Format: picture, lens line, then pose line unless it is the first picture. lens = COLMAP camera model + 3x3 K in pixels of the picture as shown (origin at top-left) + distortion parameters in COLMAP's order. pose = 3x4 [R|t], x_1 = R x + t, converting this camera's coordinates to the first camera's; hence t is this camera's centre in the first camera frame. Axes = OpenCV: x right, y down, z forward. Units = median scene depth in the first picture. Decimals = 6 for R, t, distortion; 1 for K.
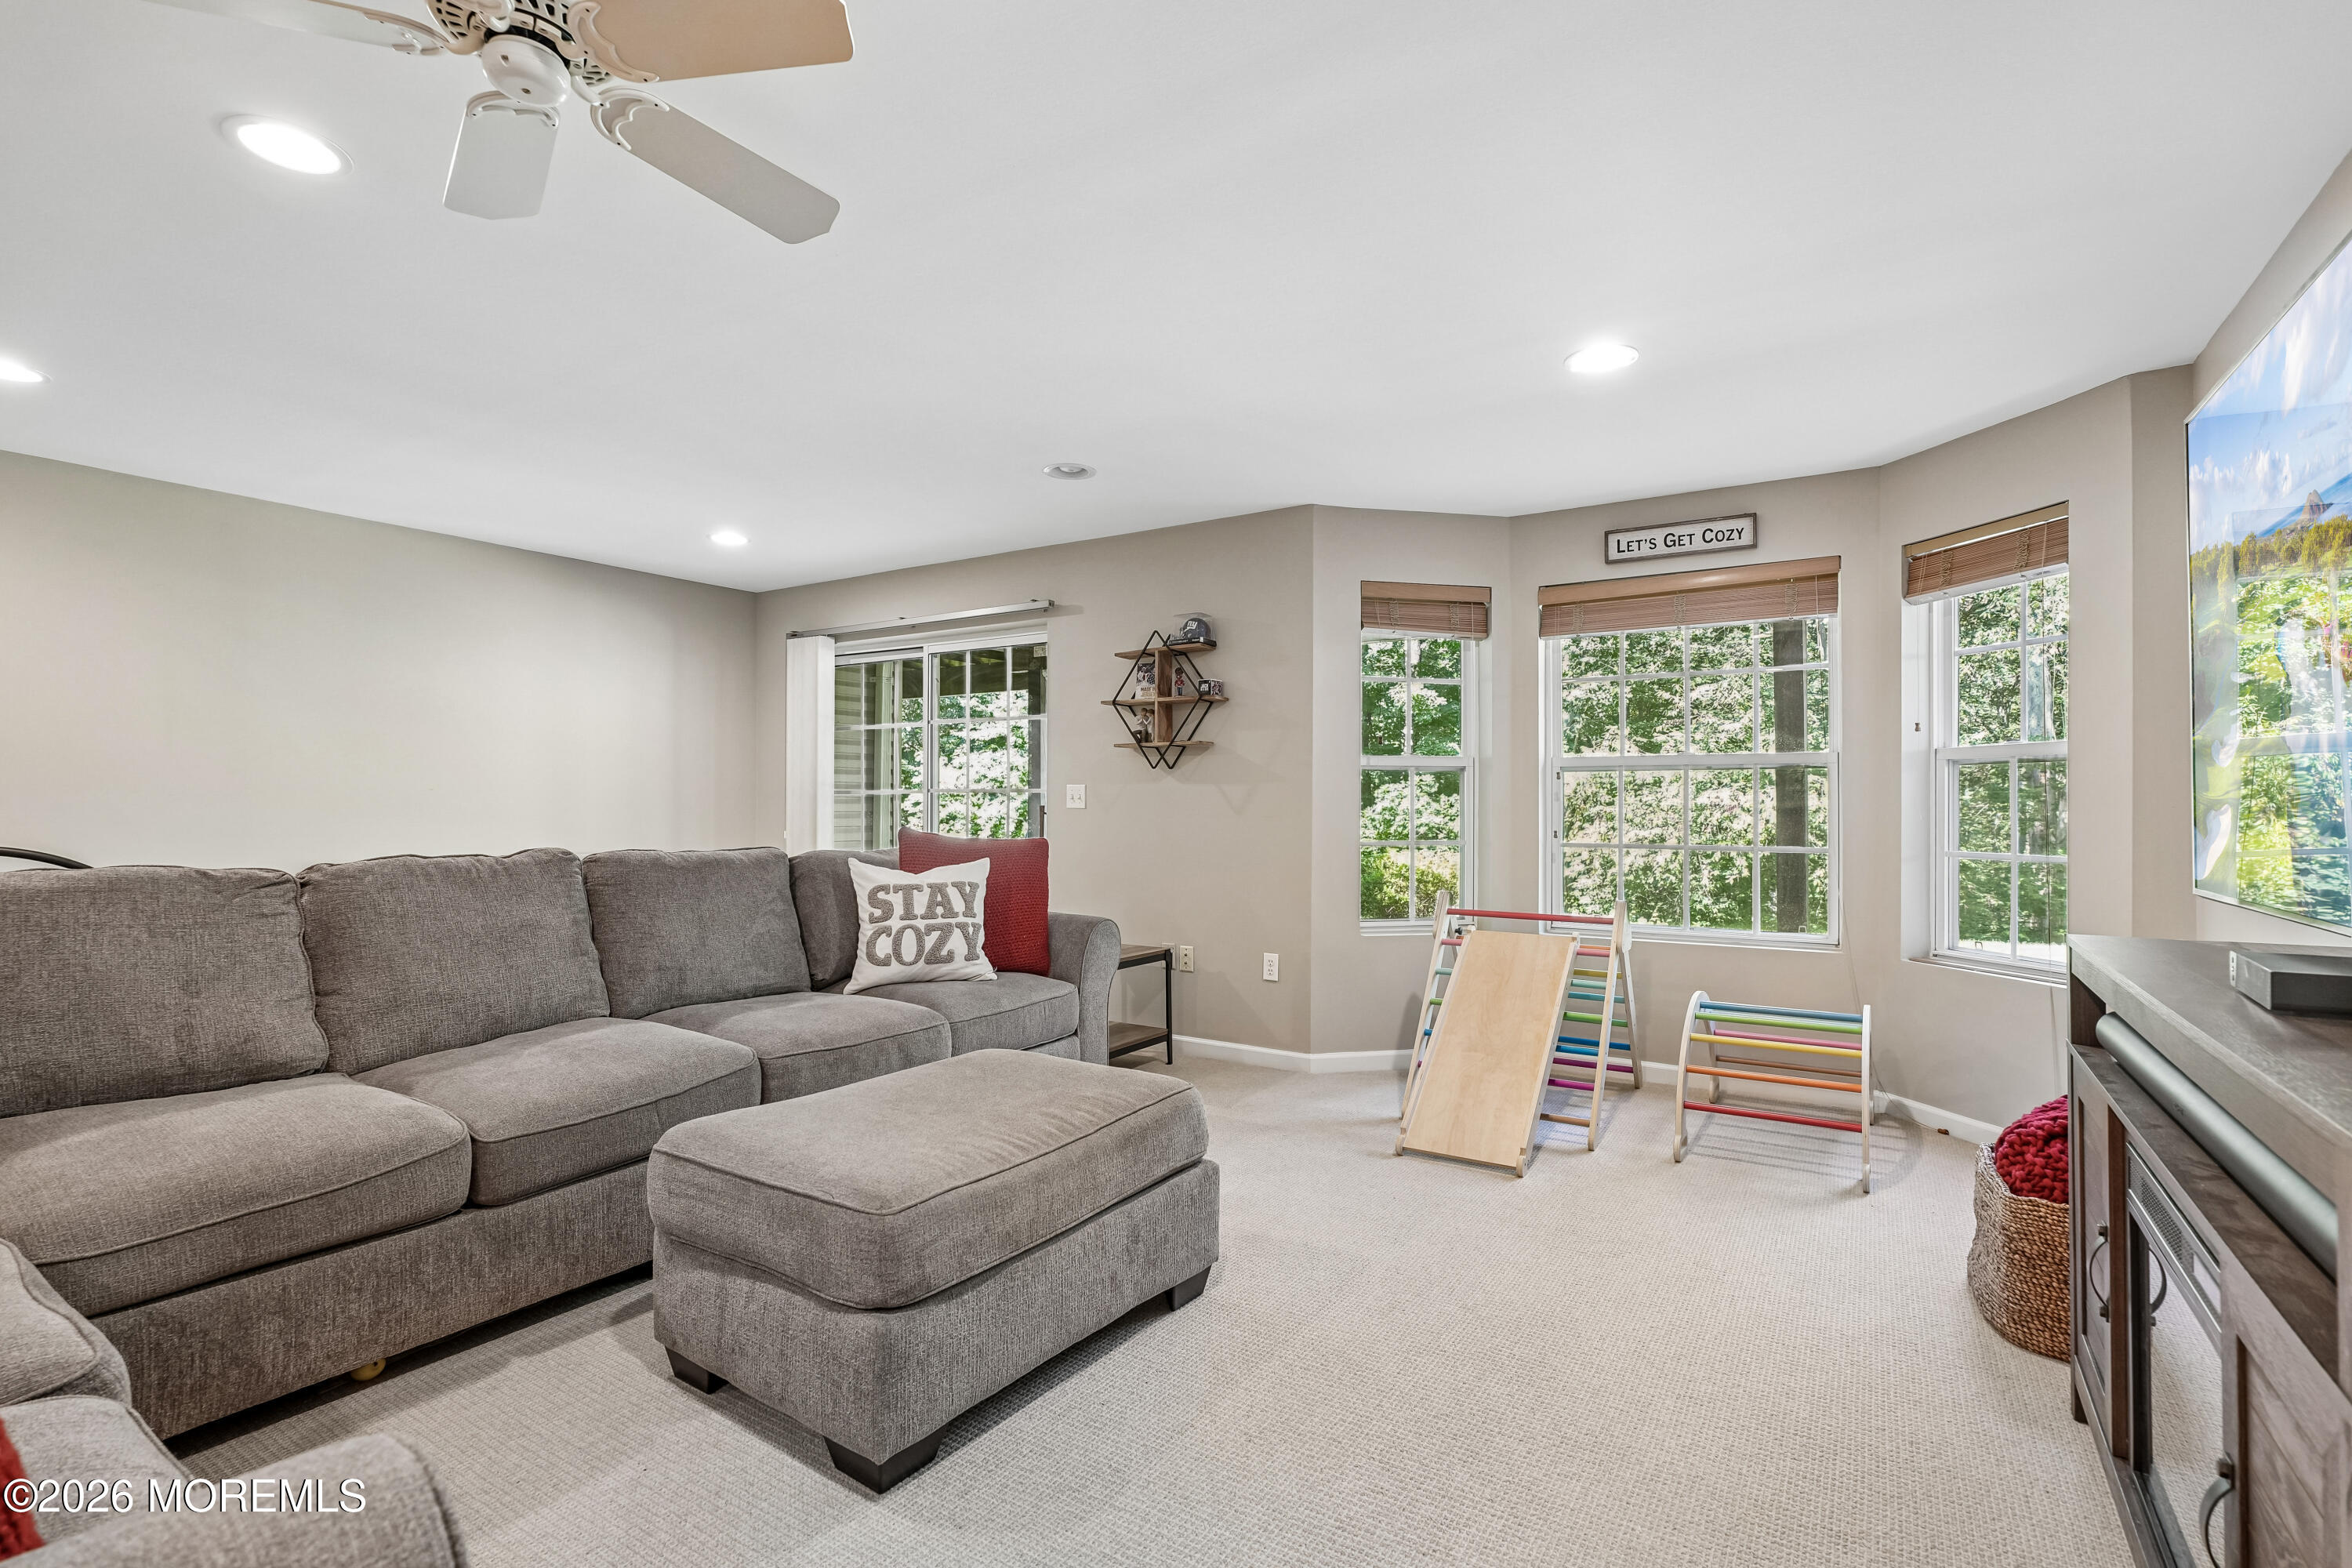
lens RADIAL K [[1084.8, 0, 1165.8], [0, 1084.8, 787.5], [0, 0, 1]] dist [-0.007115, 0.003145]
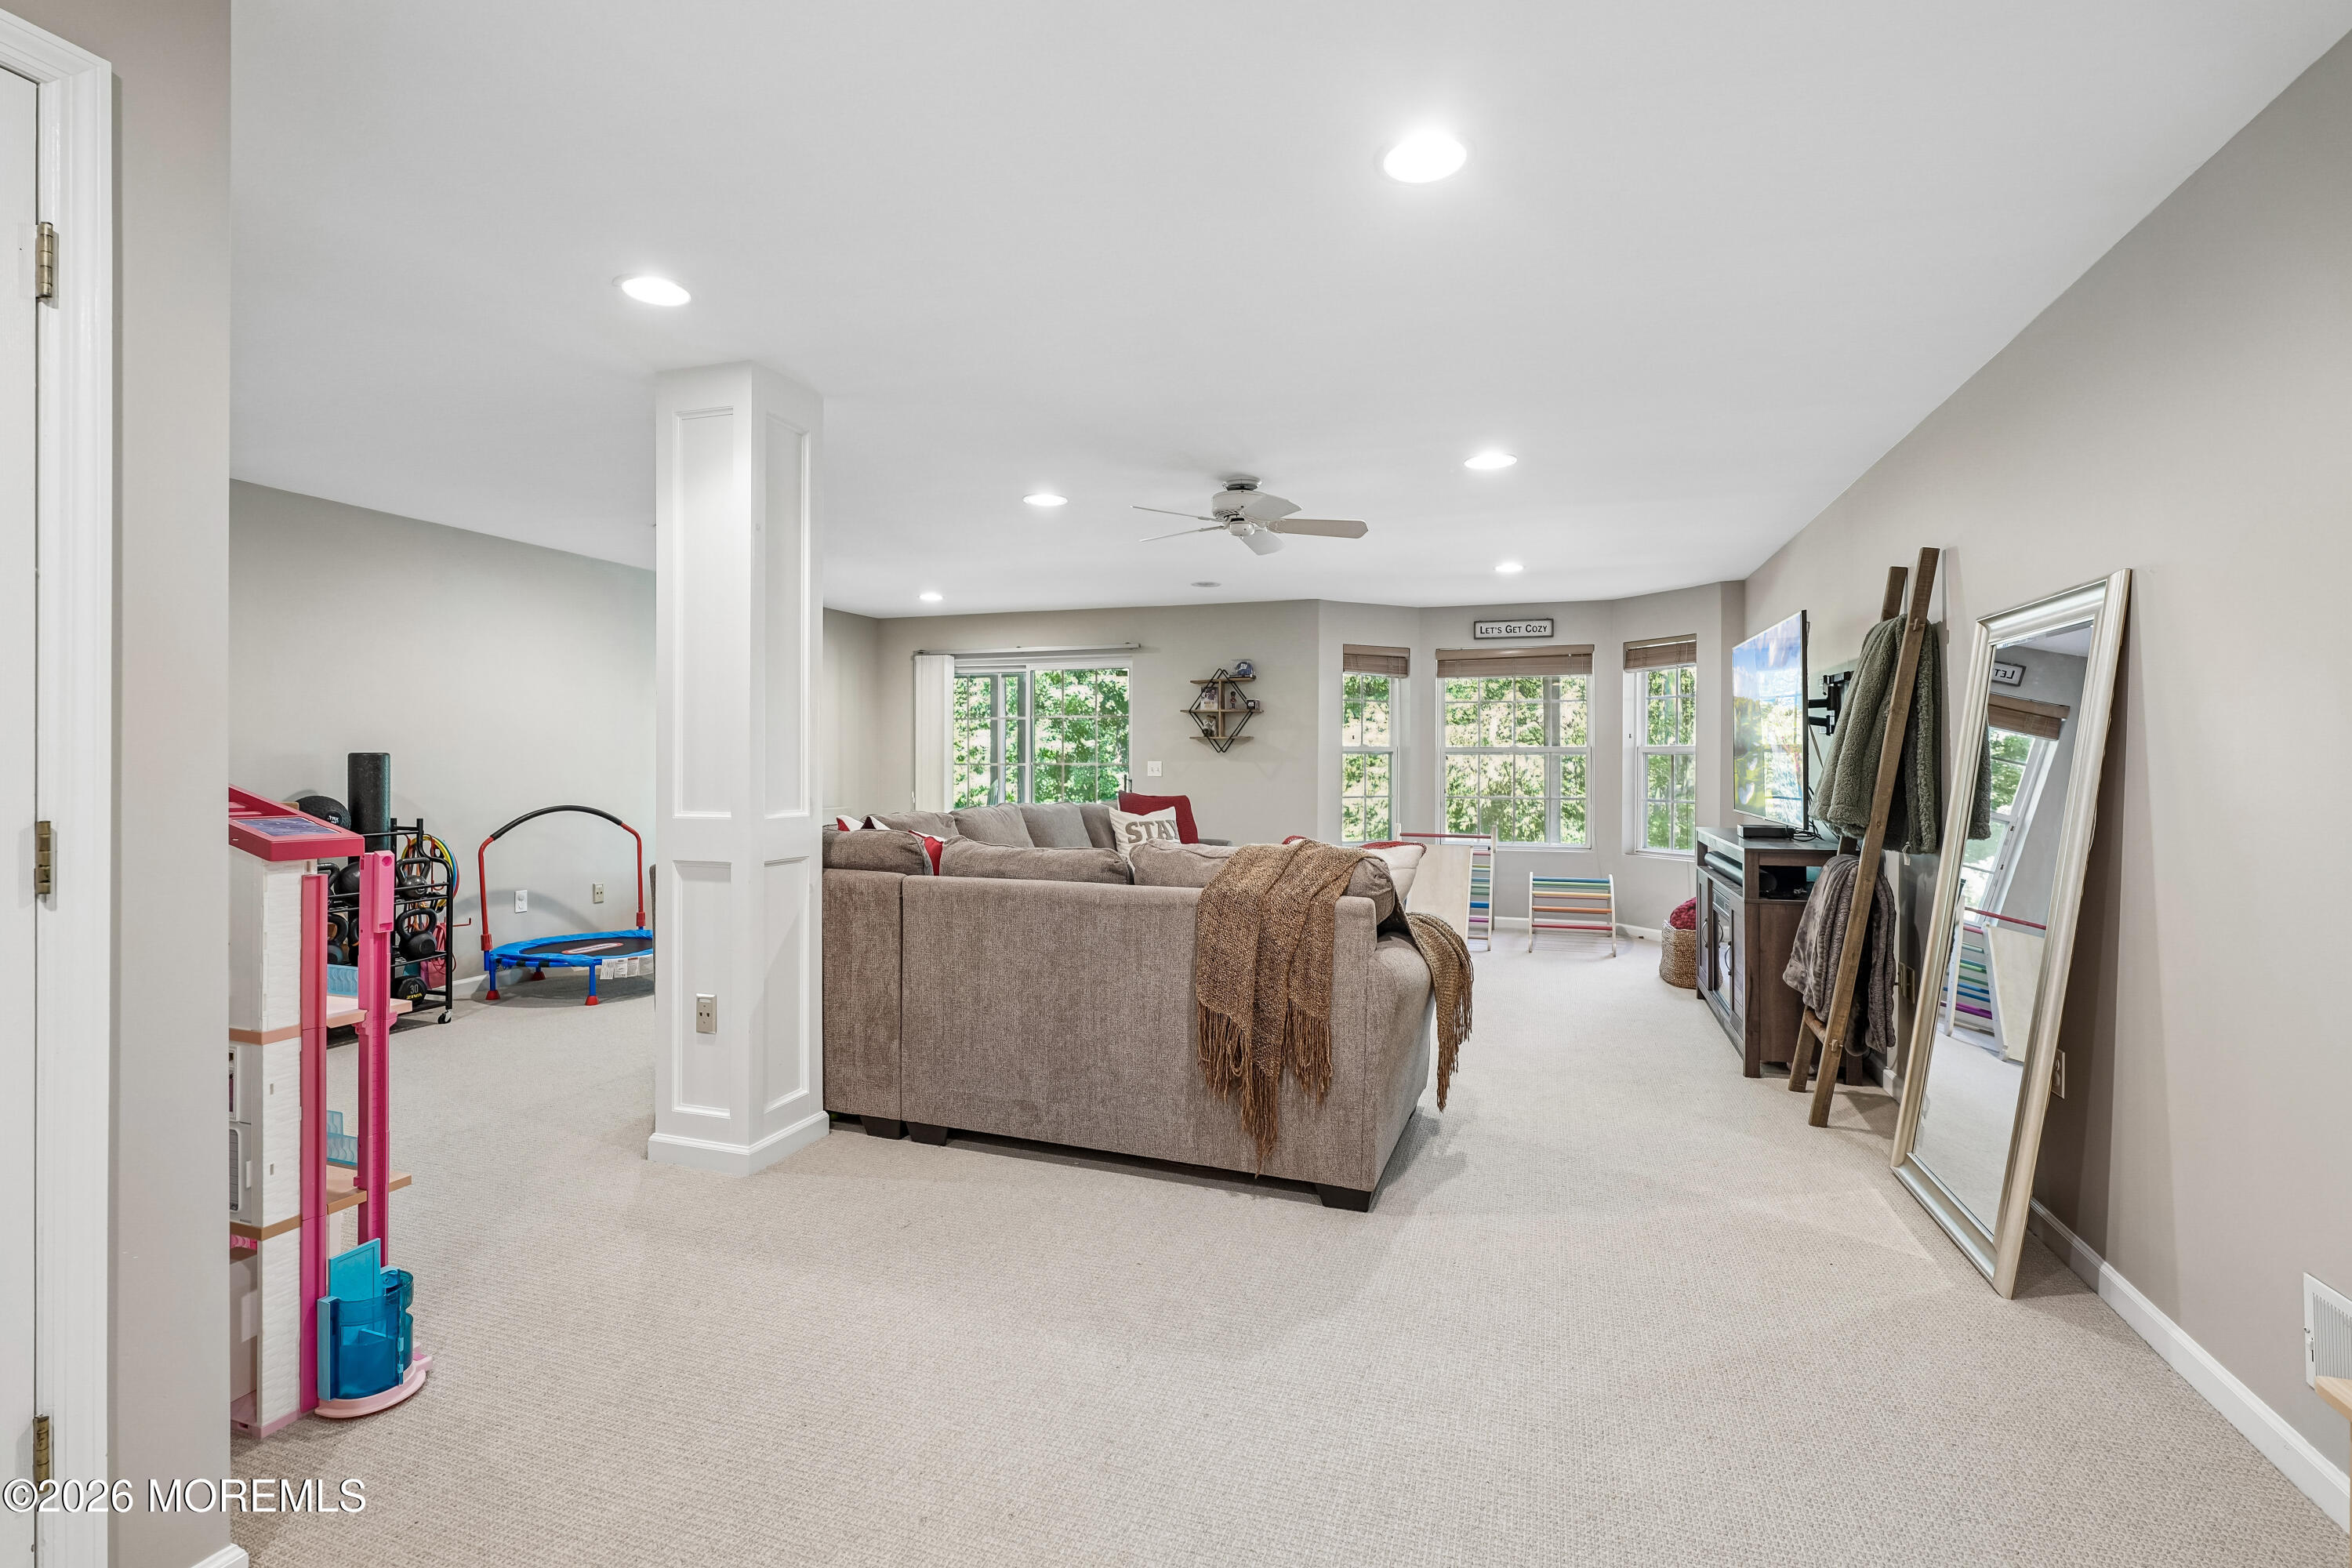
lens RADIAL K [[1084.8, 0, 1165.3], [0, 1084.8, 750.8], [0, 0, 1]] dist [-0.007115, 0.003145]
pose [[0.970265, 0.003582, 0.242017, -0.521988], [-0.005086, 0.999971, 0.005591, -0.031357], [-0.241990, -0.006656, 0.970256, -0.613557]]
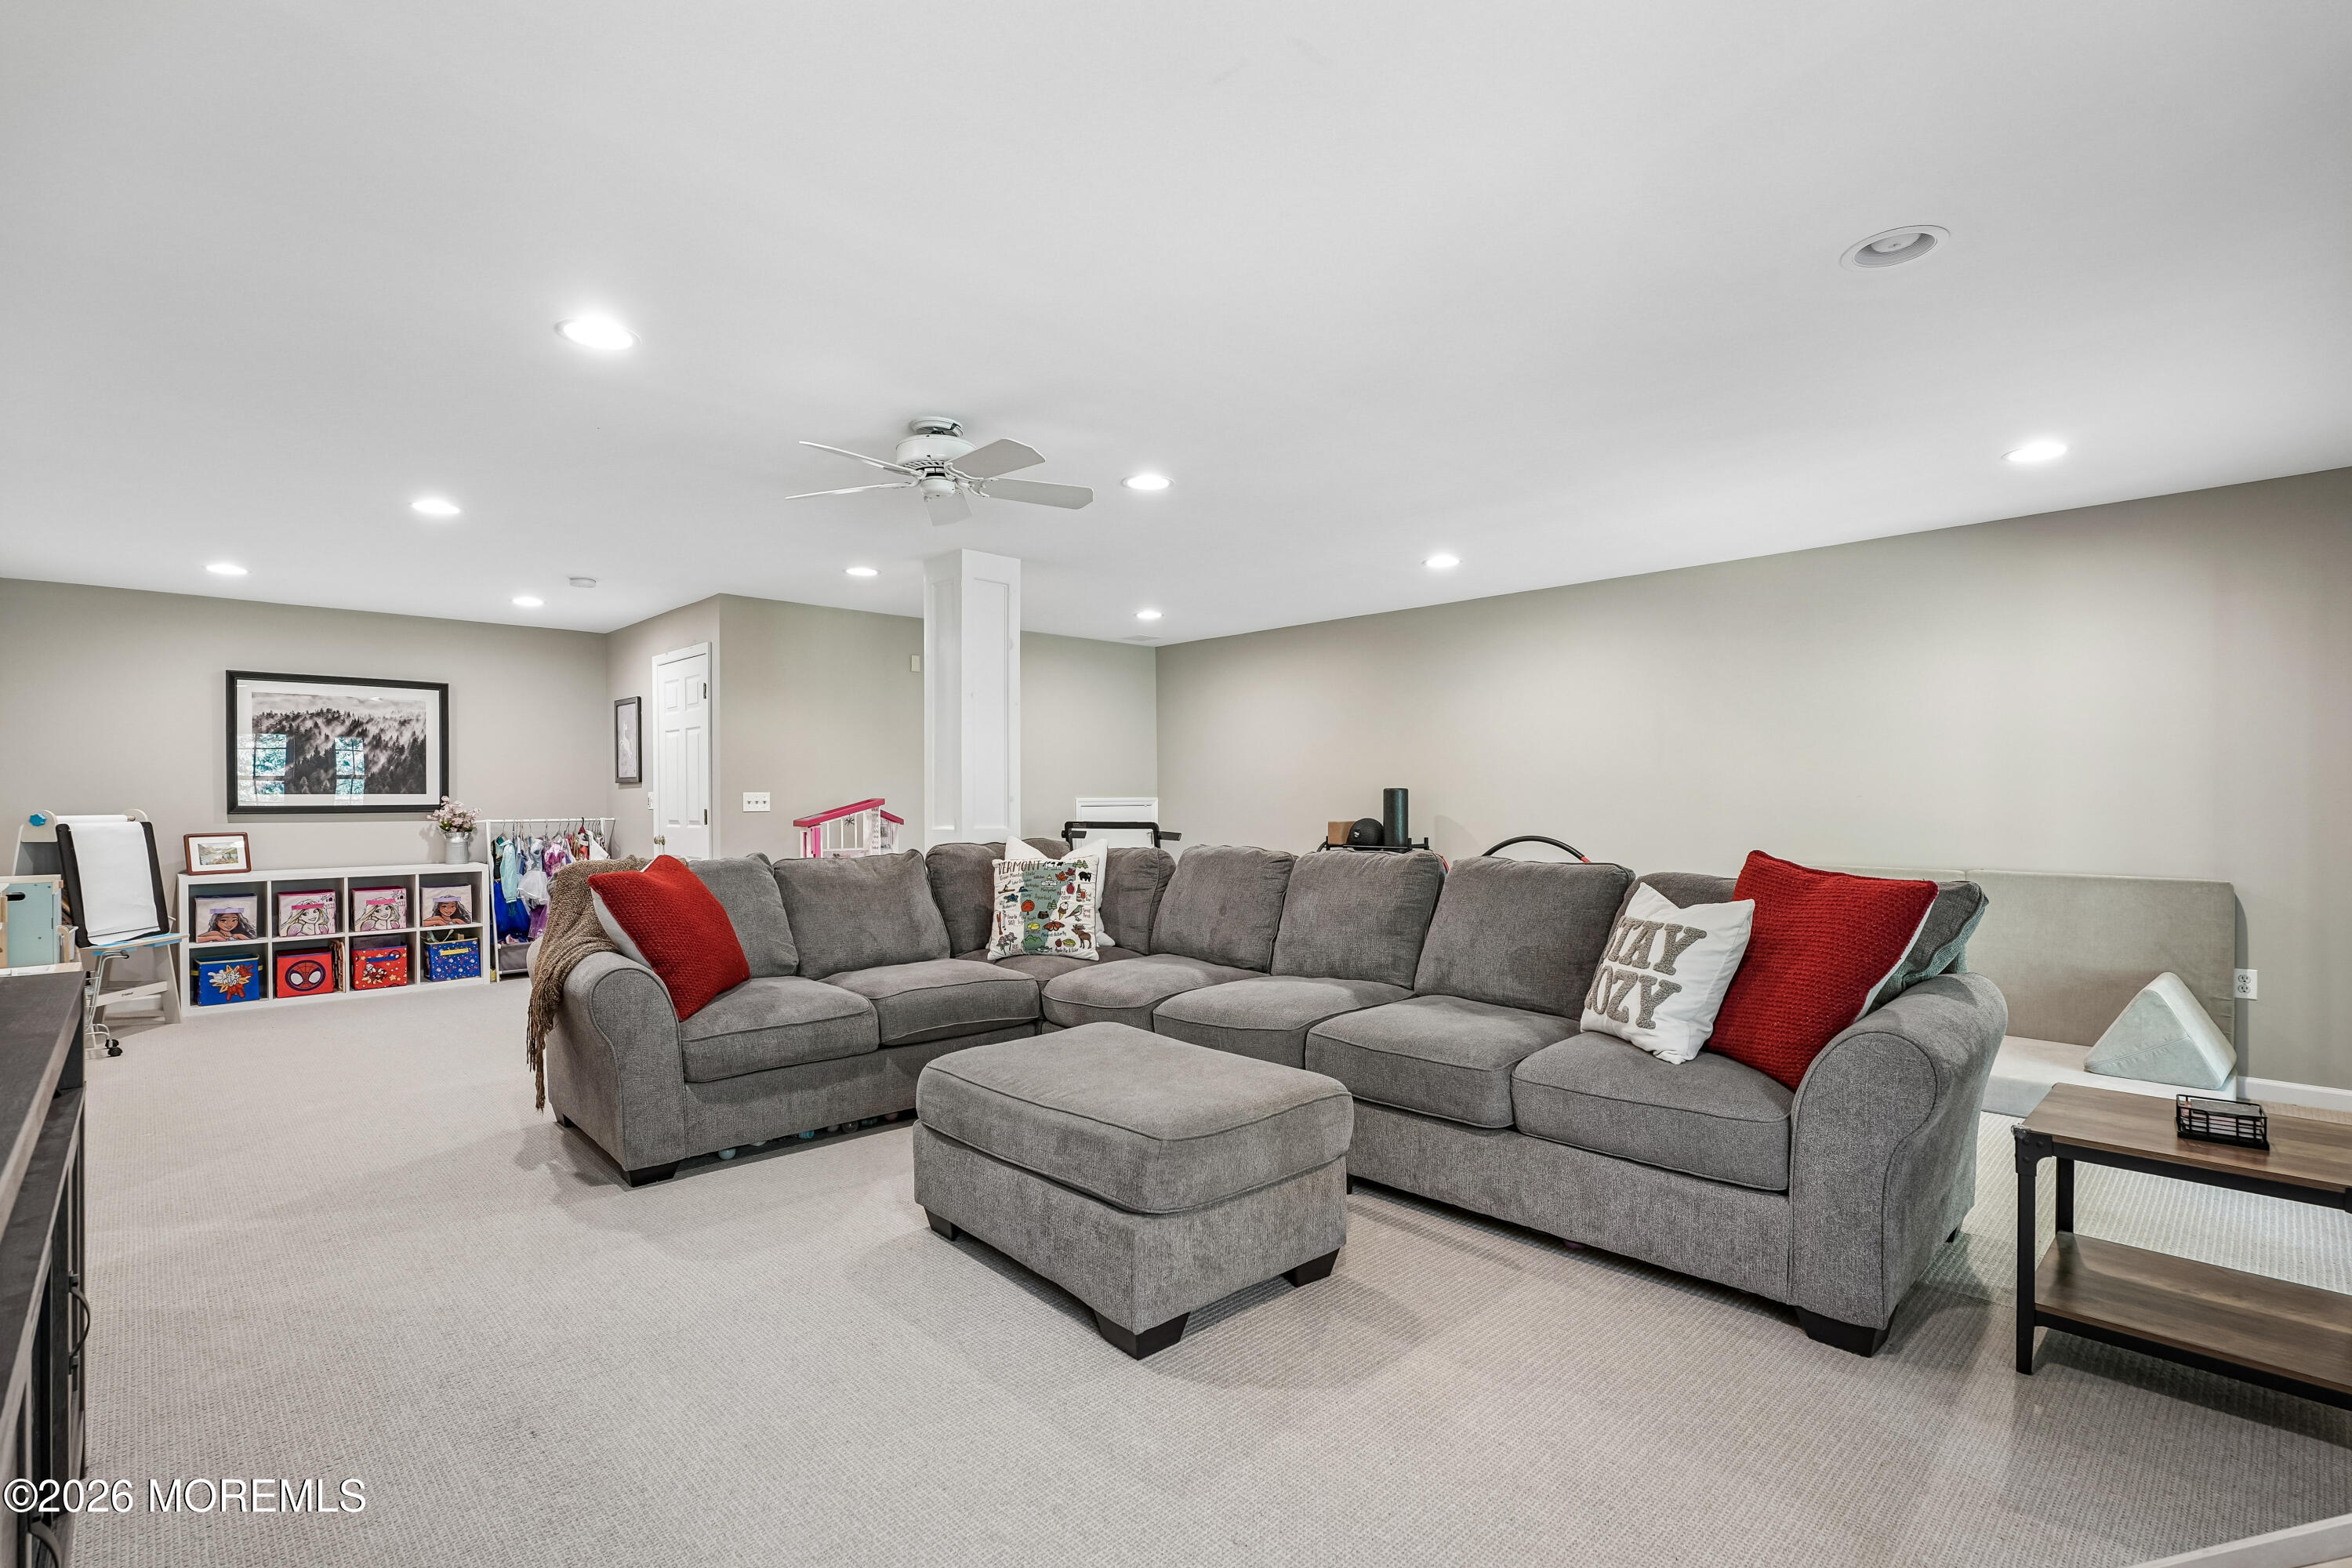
lens RADIAL K [[1084.8, 0, 1188.3], [0, 1084.8, 804.2], [0, 0, 1]] dist [-0.007115, 0.003145]
pose [[-0.216388, 0.005728, -0.976291, 0.521344], [0.021422, 0.999770, 0.001118, -0.004367], [0.976072, -0.020672, -0.216461, 0.704343]]
